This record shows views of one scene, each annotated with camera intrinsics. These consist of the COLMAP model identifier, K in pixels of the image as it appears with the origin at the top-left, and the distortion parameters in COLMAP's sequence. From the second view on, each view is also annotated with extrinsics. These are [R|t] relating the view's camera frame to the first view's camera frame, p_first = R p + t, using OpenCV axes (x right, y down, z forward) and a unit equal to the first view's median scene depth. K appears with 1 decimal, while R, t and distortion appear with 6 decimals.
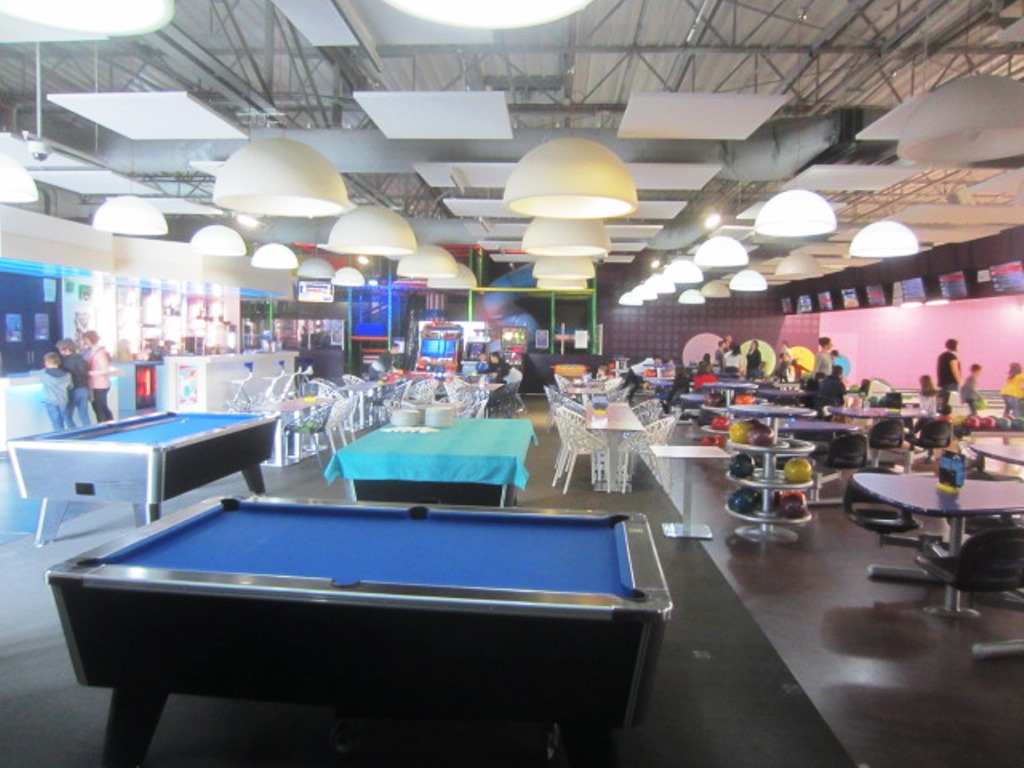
lens RADIAL K [[720.8, 0, 516.8], [0, 720.8, 376.7], [0, 0, 1]] dist [-0.036392, 0.015041]
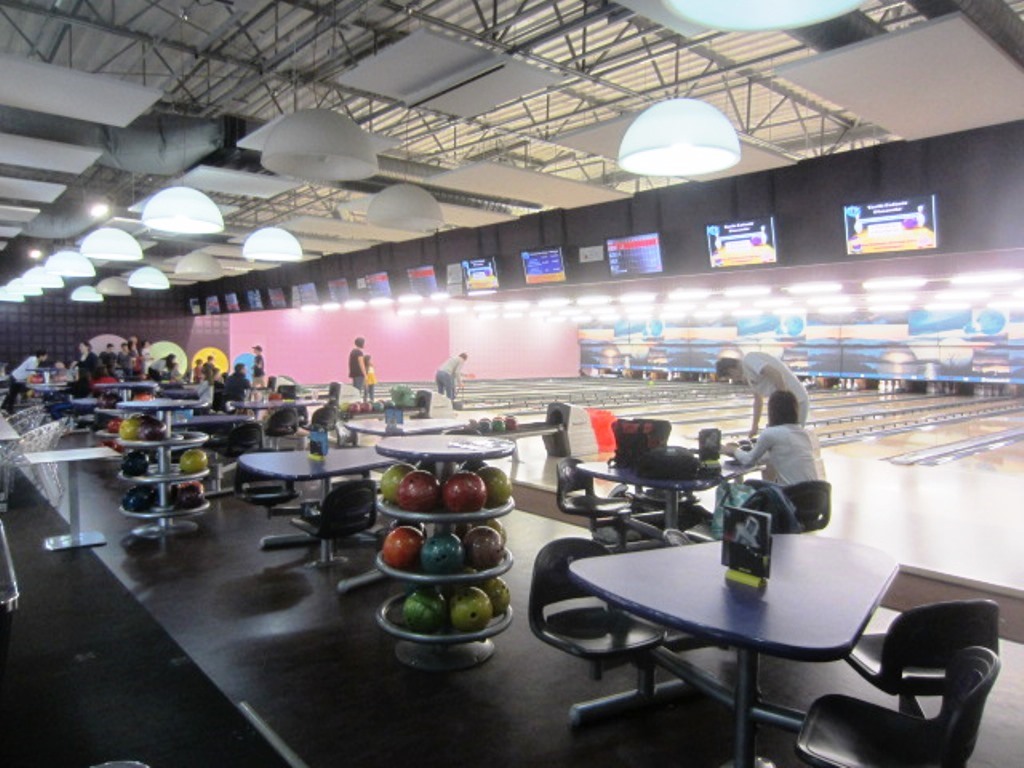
lens RADIAL K [[720.8, 0, 508.9], [0, 720.8, 381.5], [0, 0, 1]] dist [-0.036392, 0.015041]
pose [[0.723726, -0.044261, 0.688667, 0.010847], [0.042717, 0.998901, 0.019308, 0.009424], [-0.688764, 0.015444, 0.724821, -0.031845]]
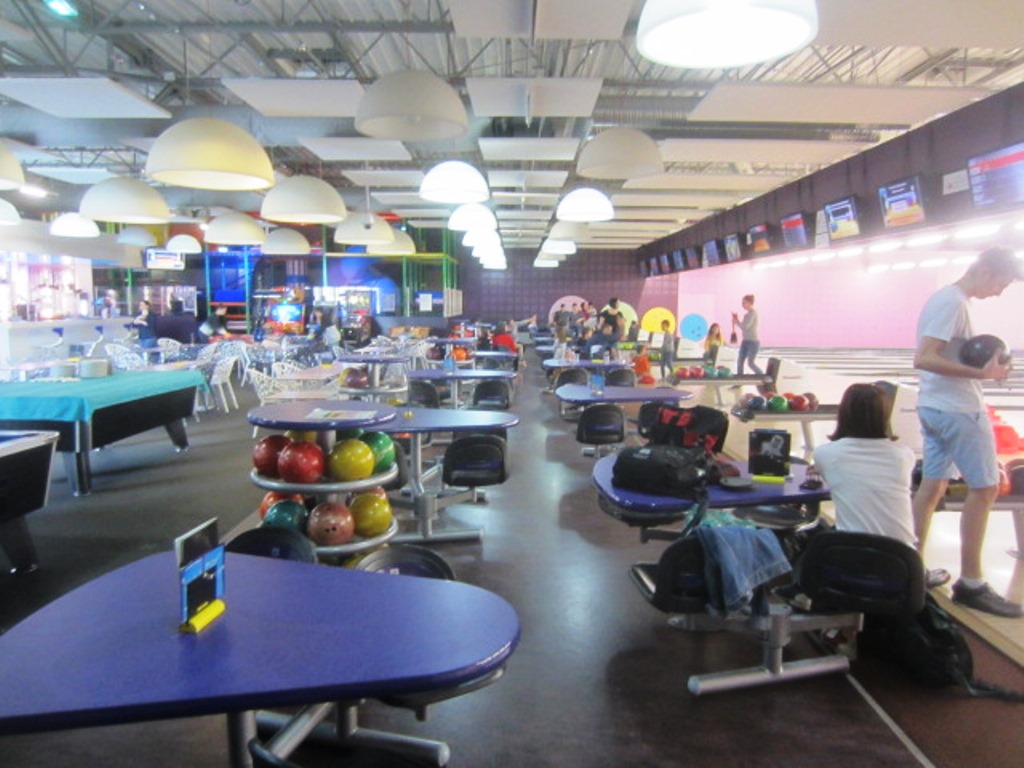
lens RADIAL K [[720.8, 0, 512.3], [0, 720.8, 380.3], [0, 0, 1]] dist [-0.036392, 0.015041]
pose [[0.998270, -0.016850, 0.056334, 0.298061], [0.013907, 0.998538, 0.052242, 0.014935], [-0.057132, -0.051368, 0.997044, -0.096721]]
